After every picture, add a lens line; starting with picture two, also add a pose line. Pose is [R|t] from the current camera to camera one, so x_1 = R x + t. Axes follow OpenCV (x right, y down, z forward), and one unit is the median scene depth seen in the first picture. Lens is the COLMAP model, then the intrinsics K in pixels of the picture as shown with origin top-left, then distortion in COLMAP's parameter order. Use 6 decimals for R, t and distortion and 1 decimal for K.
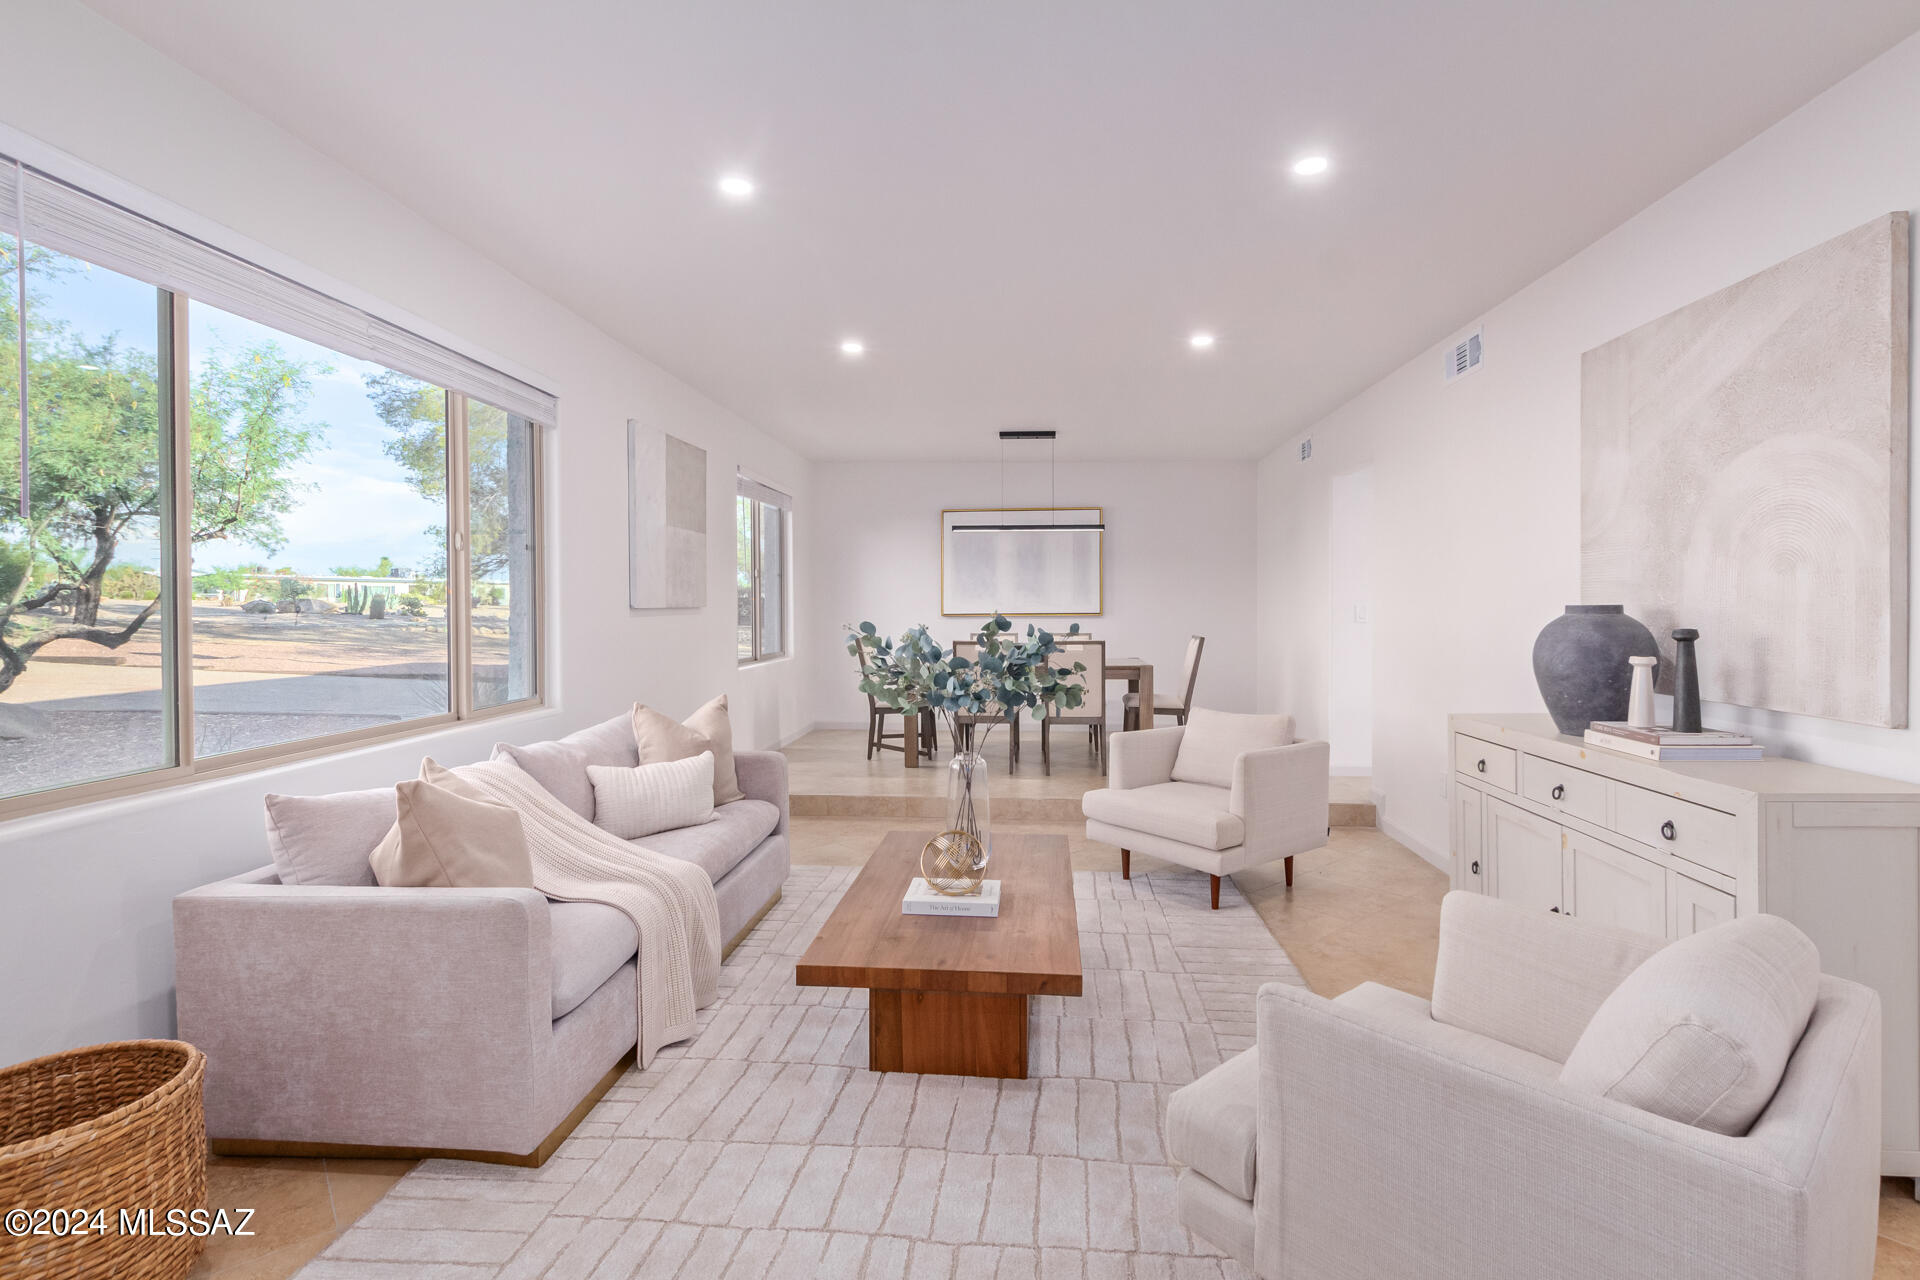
lens RADIAL K [[922.4, 0, 944.1], [0, 922.4, 621.0], [0, 0, 1]] dist [0.007375, -0.002222]
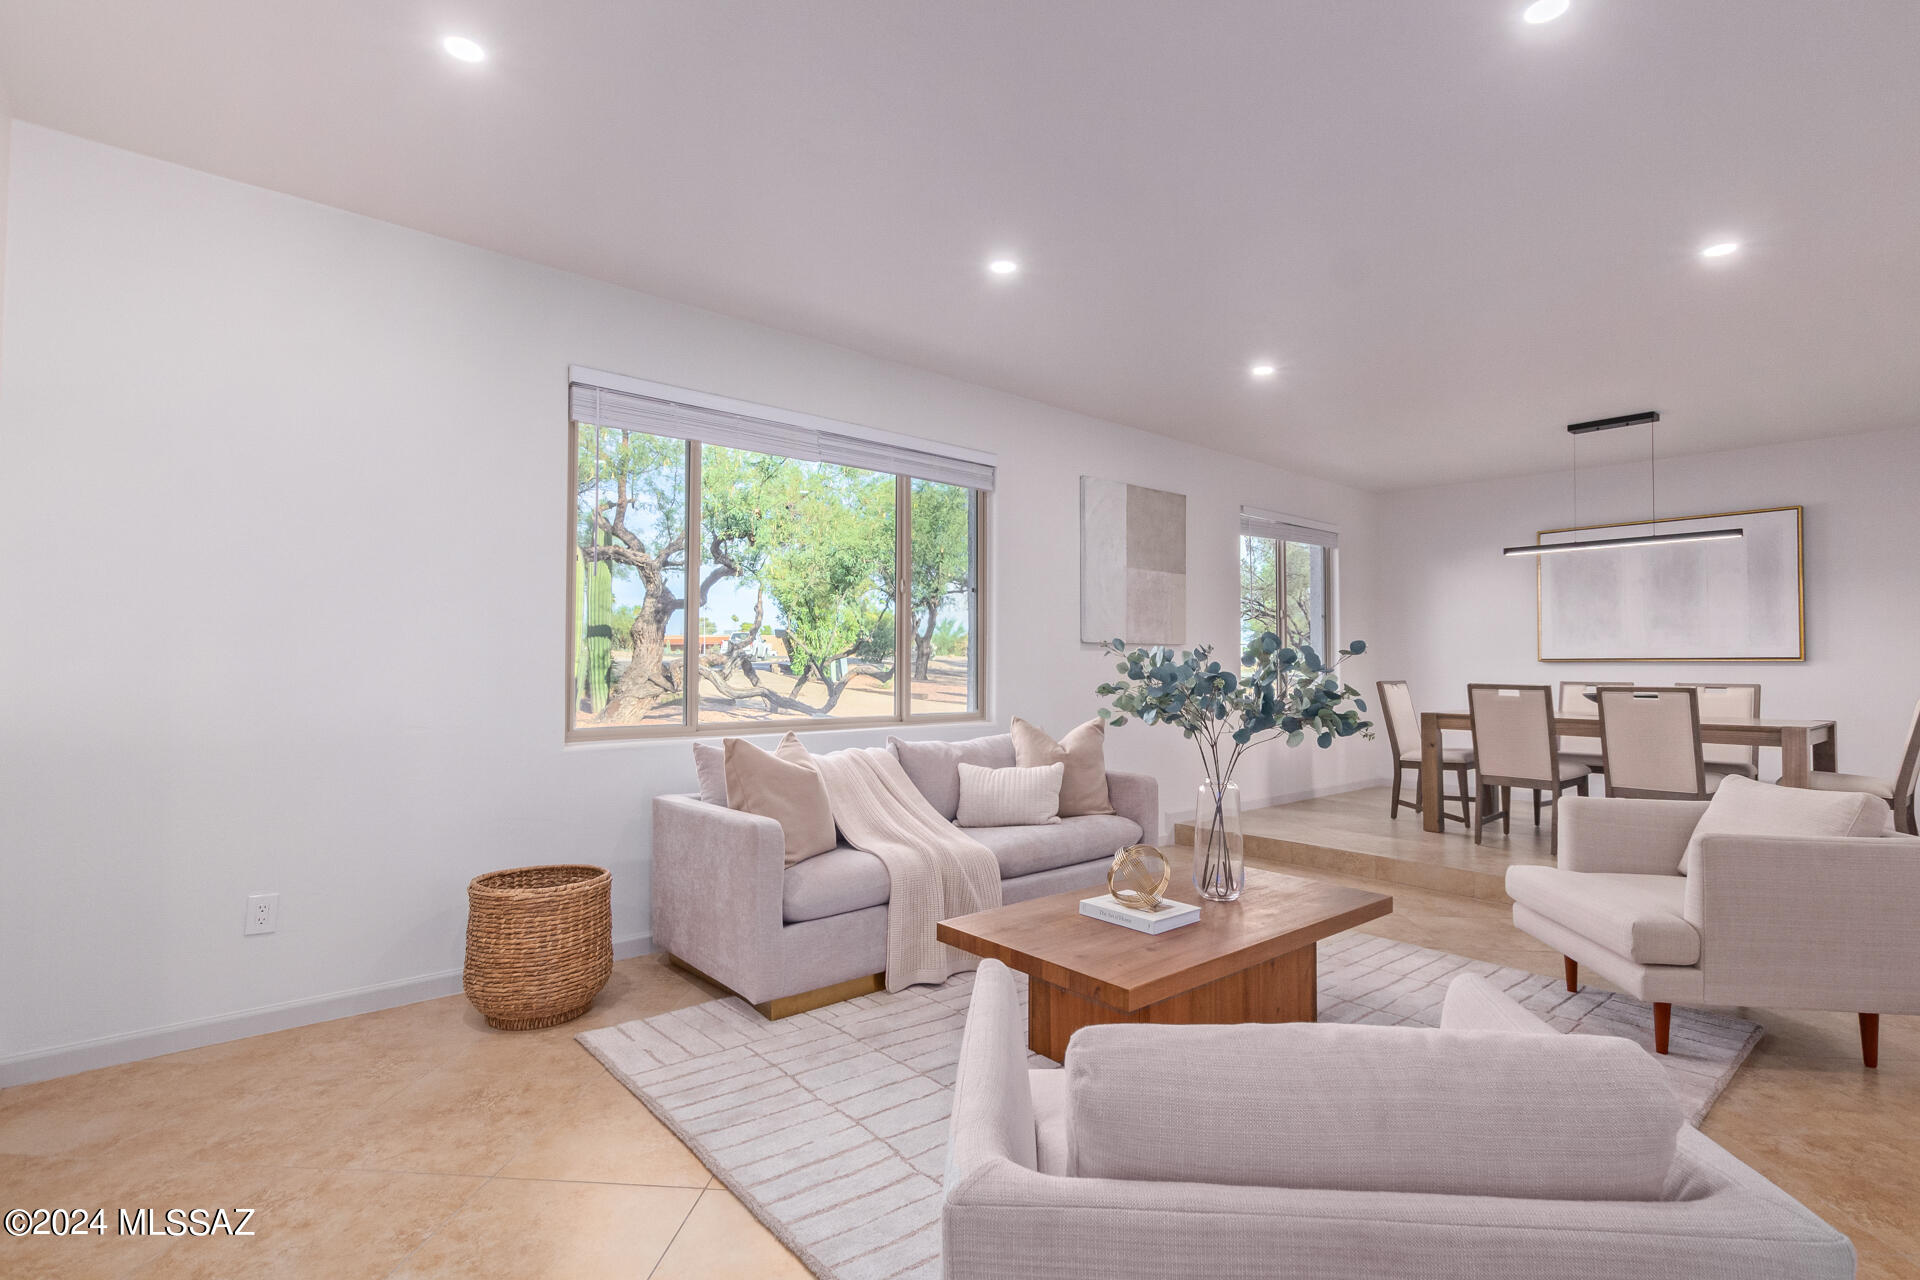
lens RADIAL K [[922.4, 0, 943.1], [0, 922.4, 645.6], [0, 0, 1]] dist [0.007375, -0.002222]
pose [[0.703828, -0.009005, -0.710314, 0.436441], [-0.020777, 0.999231, -0.033255, 0.039541], [0.710067, 0.038163, 0.703099, 0.110080]]
